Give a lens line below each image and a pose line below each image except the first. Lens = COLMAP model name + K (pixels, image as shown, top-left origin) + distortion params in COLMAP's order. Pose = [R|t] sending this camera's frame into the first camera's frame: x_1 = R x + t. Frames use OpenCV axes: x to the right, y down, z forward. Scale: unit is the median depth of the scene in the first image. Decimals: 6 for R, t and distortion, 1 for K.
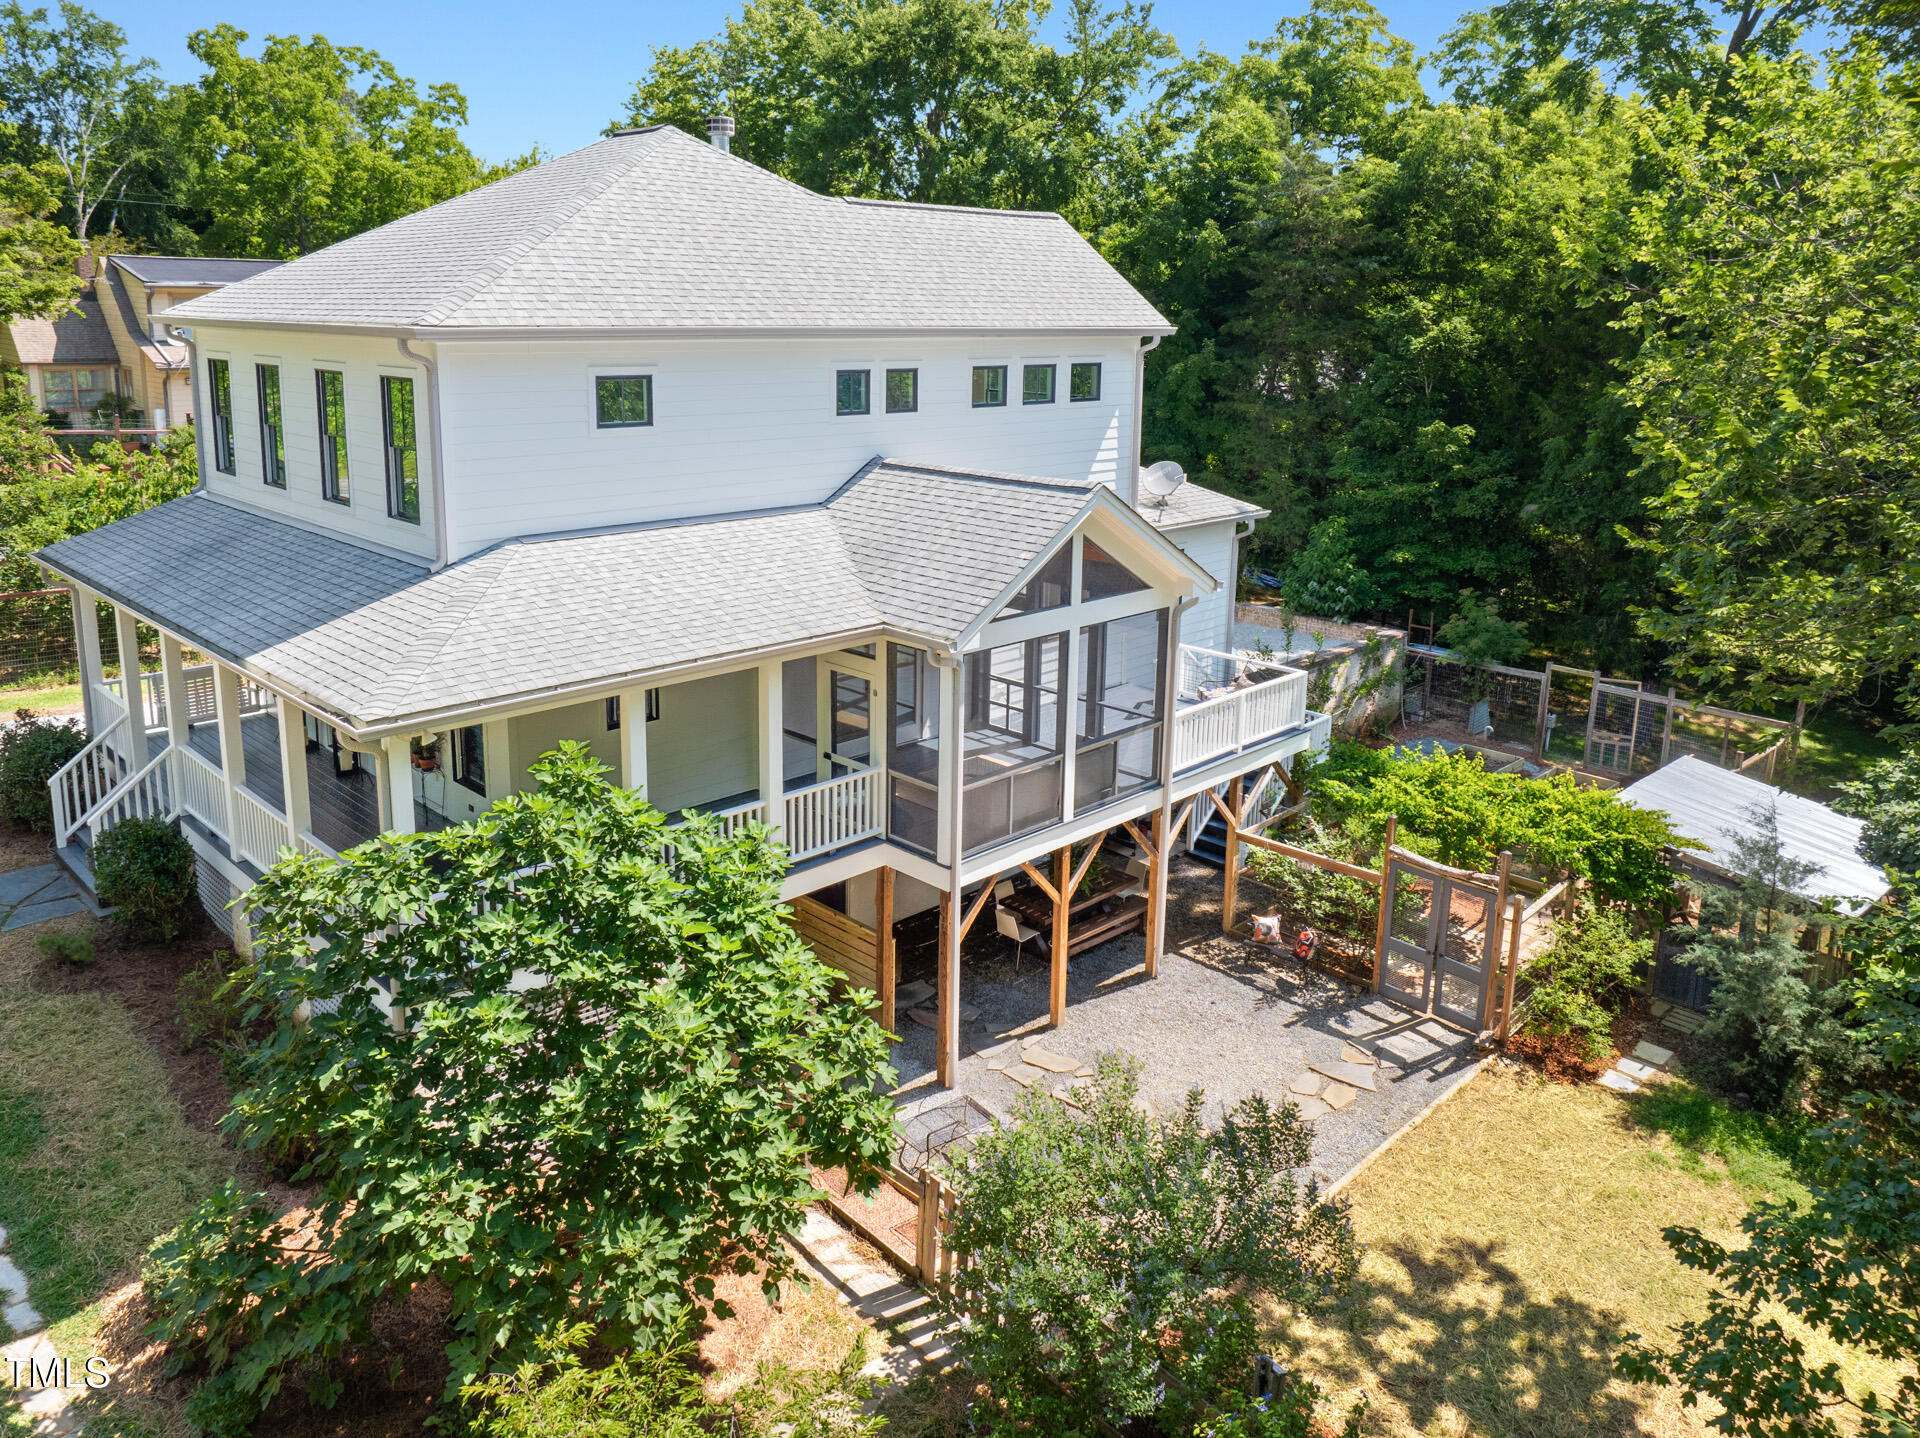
lens RADIAL K [[1382.6, 0, 965.5], [0, 1382.6, 557.0], [0, 0, 1]] dist [-0.031669, -0.003304]
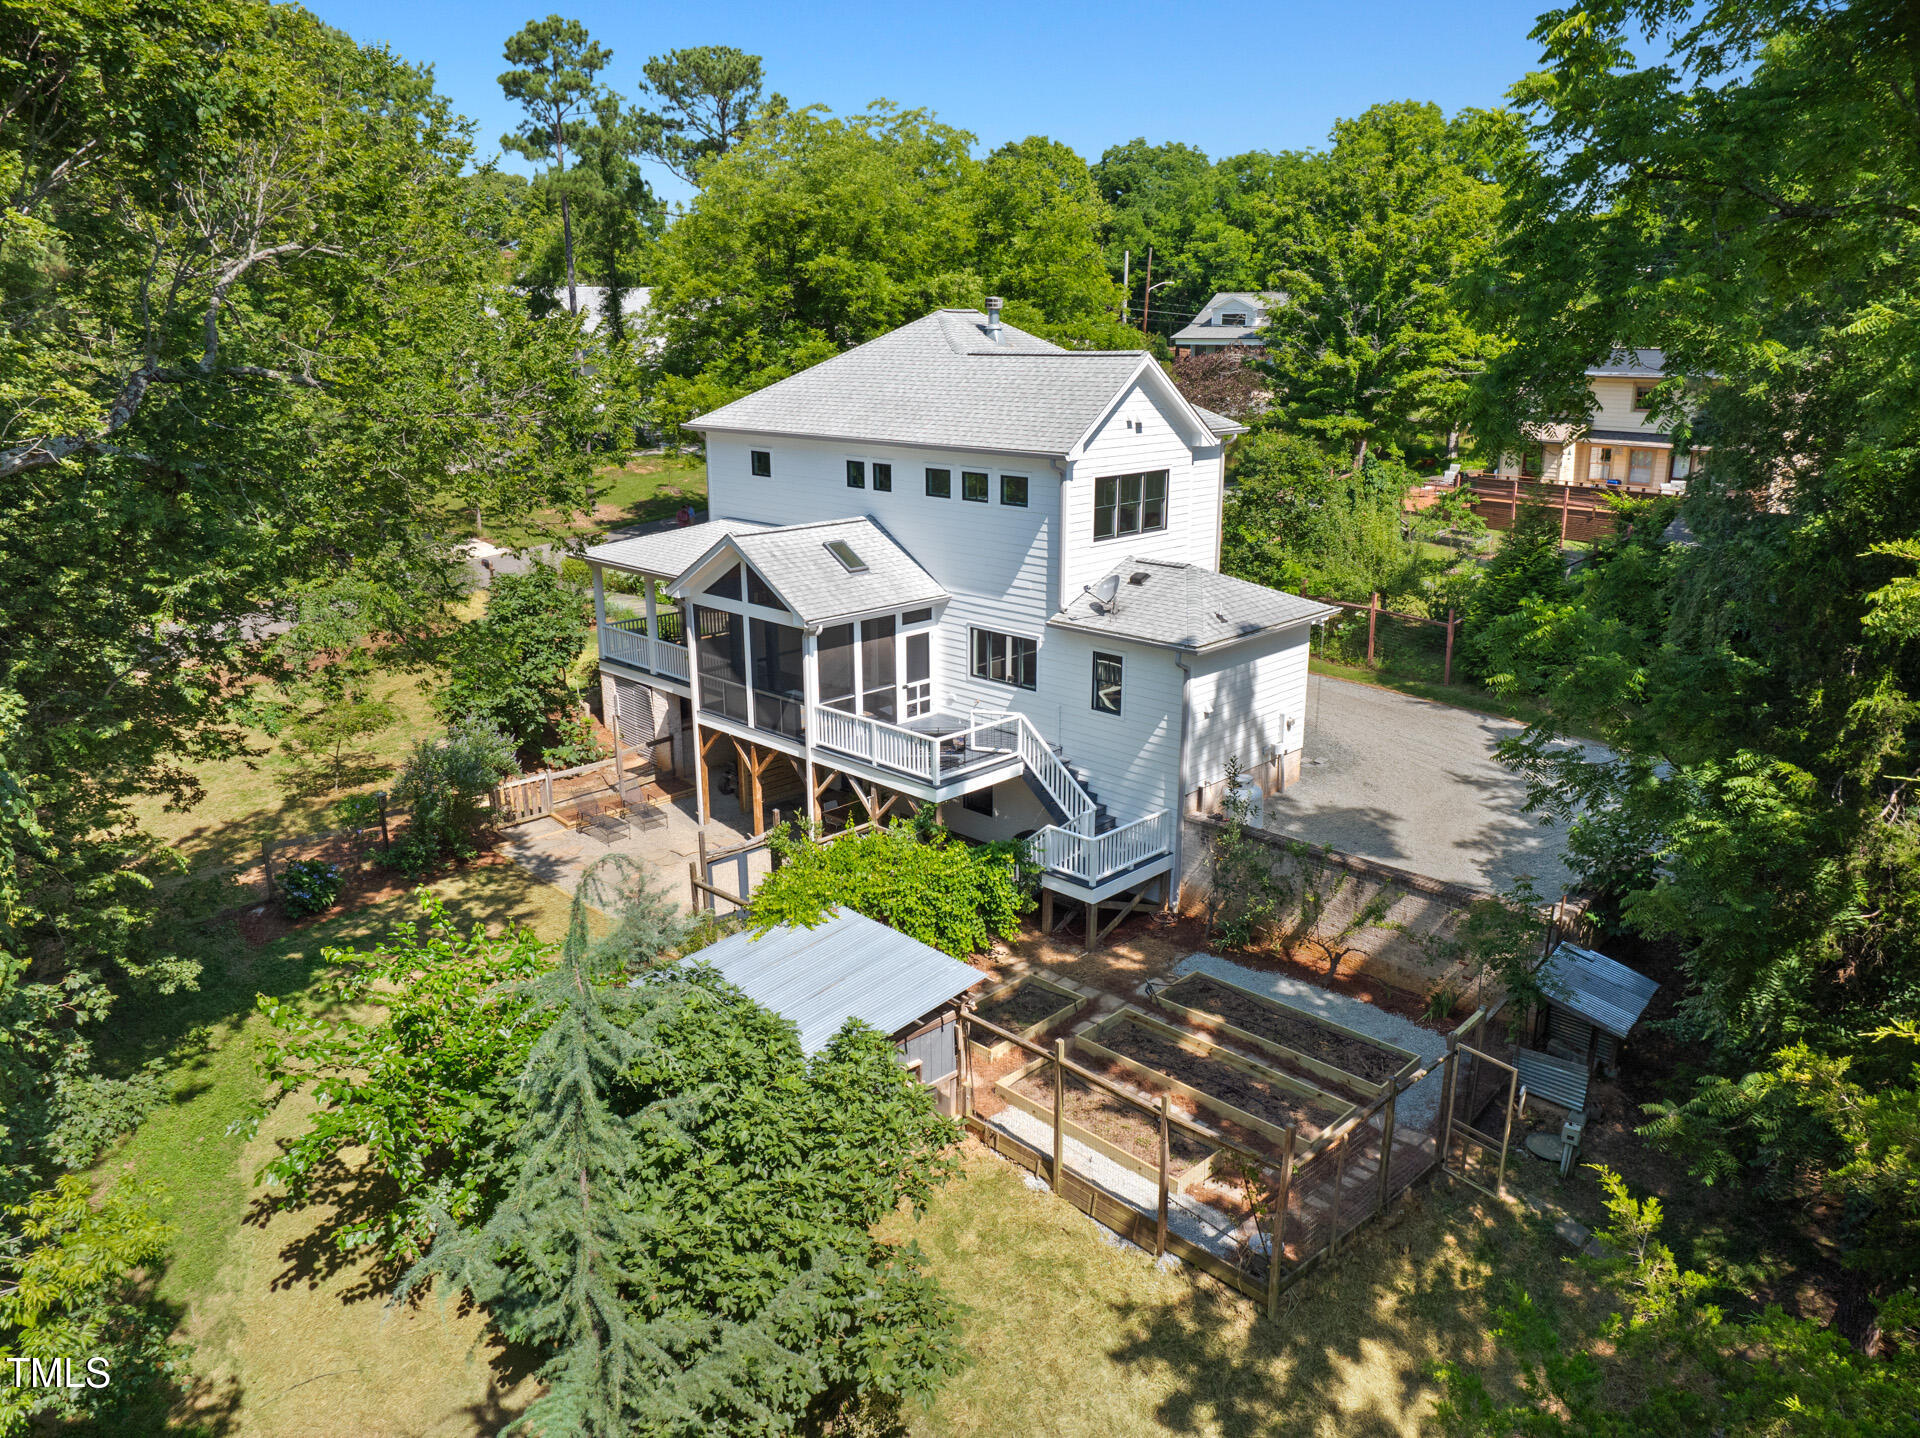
lens RADIAL K [[1339.6, 0, 960.0], [0, 1339.6, 719.0], [0, 0, 1]] dist [-0.004661, 0.001364]
pose [[0.007658, 0.266728, -0.963741, 1.530652], [-0.172042, 0.949750, 0.261489, -0.275877], [0.985060, 0.163802, 0.053162, 1.051452]]
